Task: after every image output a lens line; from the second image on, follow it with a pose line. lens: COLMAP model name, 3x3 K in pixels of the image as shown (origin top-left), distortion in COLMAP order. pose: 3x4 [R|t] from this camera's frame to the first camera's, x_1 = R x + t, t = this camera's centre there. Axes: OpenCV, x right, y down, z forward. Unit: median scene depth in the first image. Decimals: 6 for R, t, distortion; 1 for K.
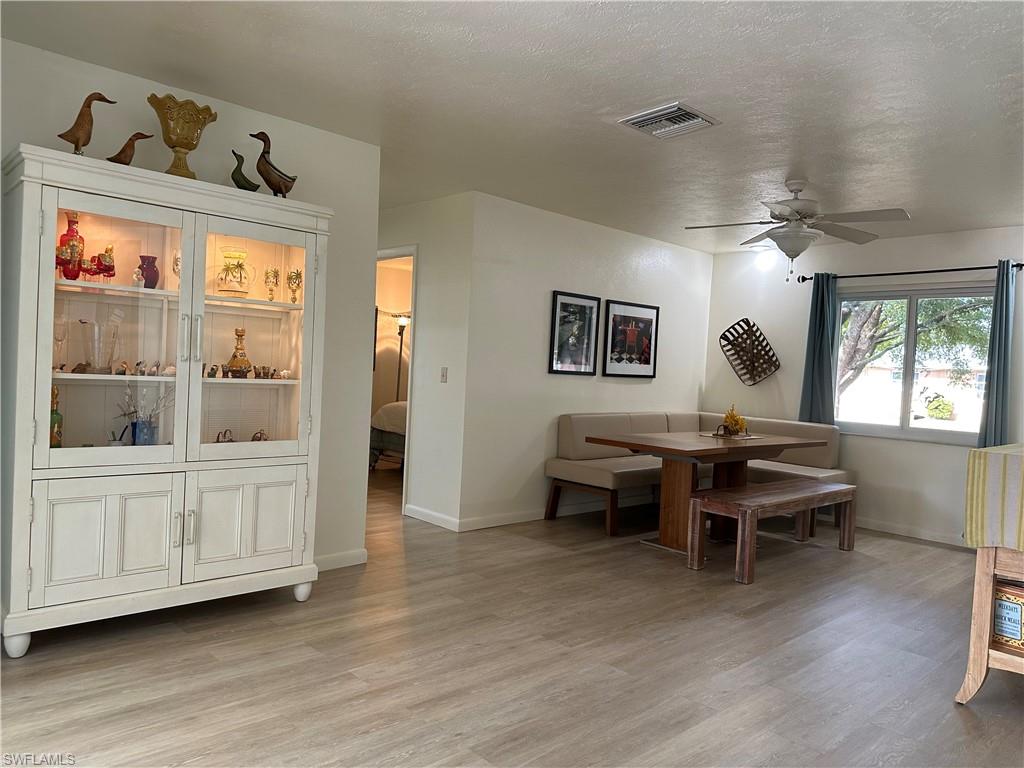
lens RADIAL K [[719.2, 0, 512.0], [0, 719.2, 384.0], [0, 0, 1]] dist [0.029885, -0.003484]
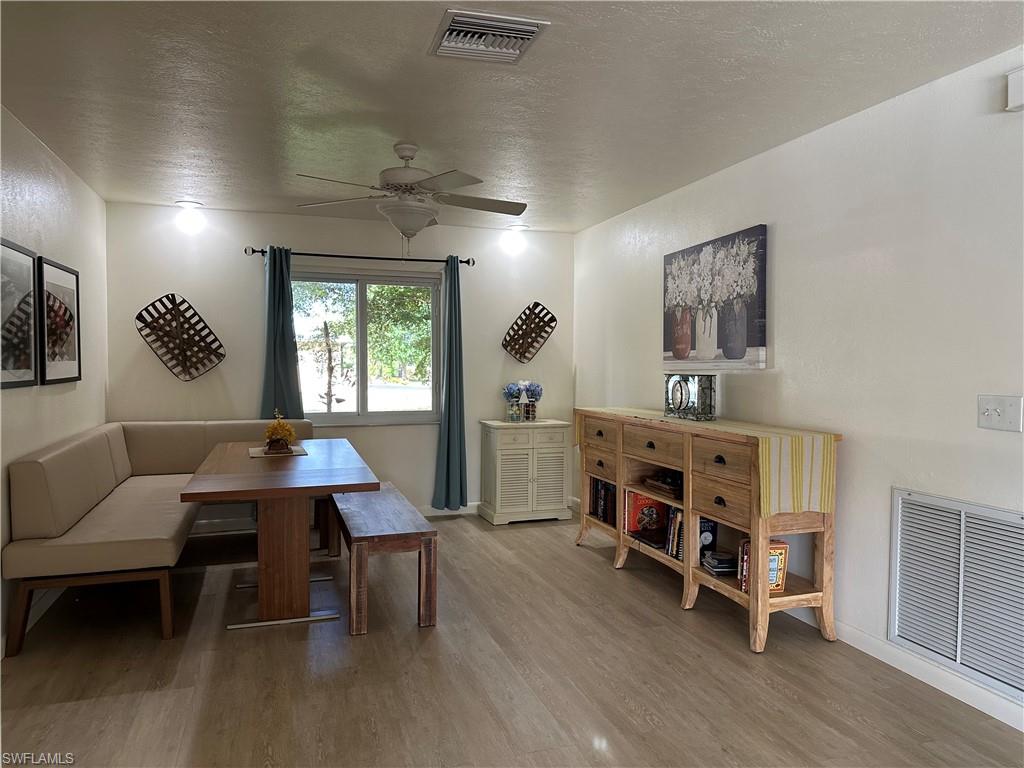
lens RADIAL K [[719.2, 0, 512.0], [0, 719.2, 384.0], [0, 0, 1]] dist [0.029885, -0.003484]
pose [[0.413824, -0.077296, 0.907069, -0.254140], [0.034589, 0.997004, 0.069179, -0.039195], [-0.909700, 0.002747, 0.415258, 0.382222]]
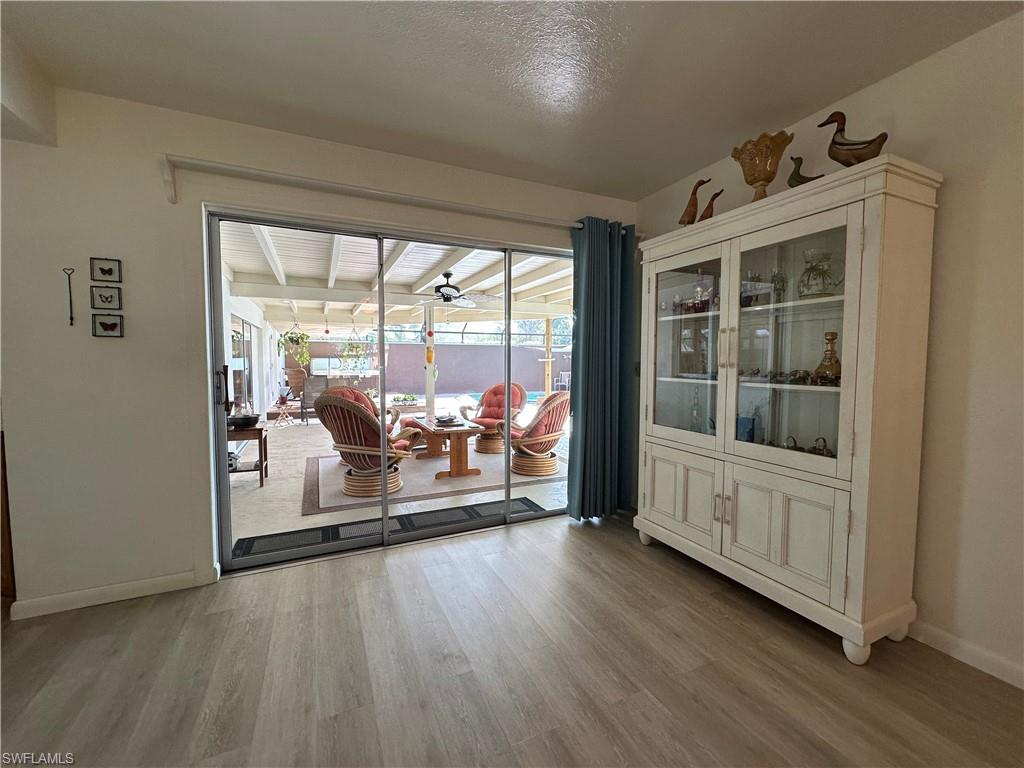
lens RADIAL K [[417.8, 0, 511.4], [0, 417.8, 383.1], [0, 0, 1]] dist [-0.001201, 0.000043]
pose [[-0.309716, 0.004811, -0.950817, 0.150382], [-0.035910, 0.999215, 0.016753, -0.002690], [0.950151, 0.039333, -0.309300, 0.430147]]
